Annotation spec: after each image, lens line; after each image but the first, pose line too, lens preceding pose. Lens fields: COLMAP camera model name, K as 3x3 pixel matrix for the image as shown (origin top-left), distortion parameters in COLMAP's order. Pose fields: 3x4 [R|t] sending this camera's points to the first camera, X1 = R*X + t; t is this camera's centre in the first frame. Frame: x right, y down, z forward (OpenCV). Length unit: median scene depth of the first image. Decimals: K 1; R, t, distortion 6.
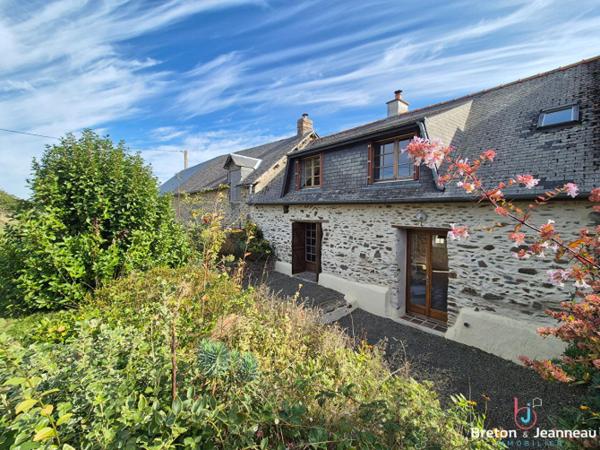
lens RADIAL K [[241.6, 0, 299.6], [0, 241.6, 224.2], [0, 0, 1]] dist [-0.000173, 0.000009]
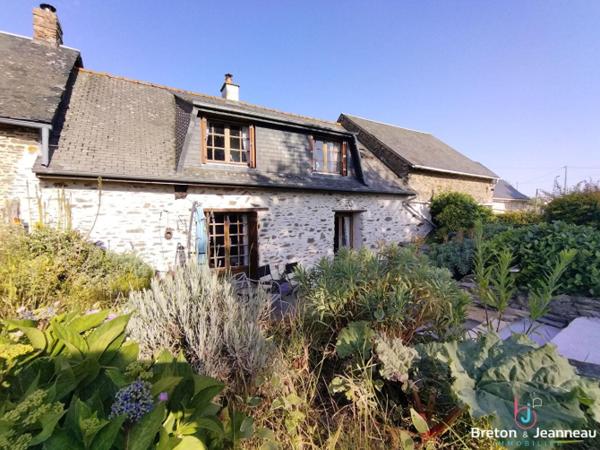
lens RADIAL K [[241.6, 0, 299.8], [0, 241.6, 222.9], [0, 0, 1]] dist [-0.000173, 0.000009]
pose [[0.247424, -0.106200, 0.963070, -0.719681], [0.023530, 0.994340, 0.103603, -0.052454], [-0.968622, -0.002972, 0.248523, 0.745169]]
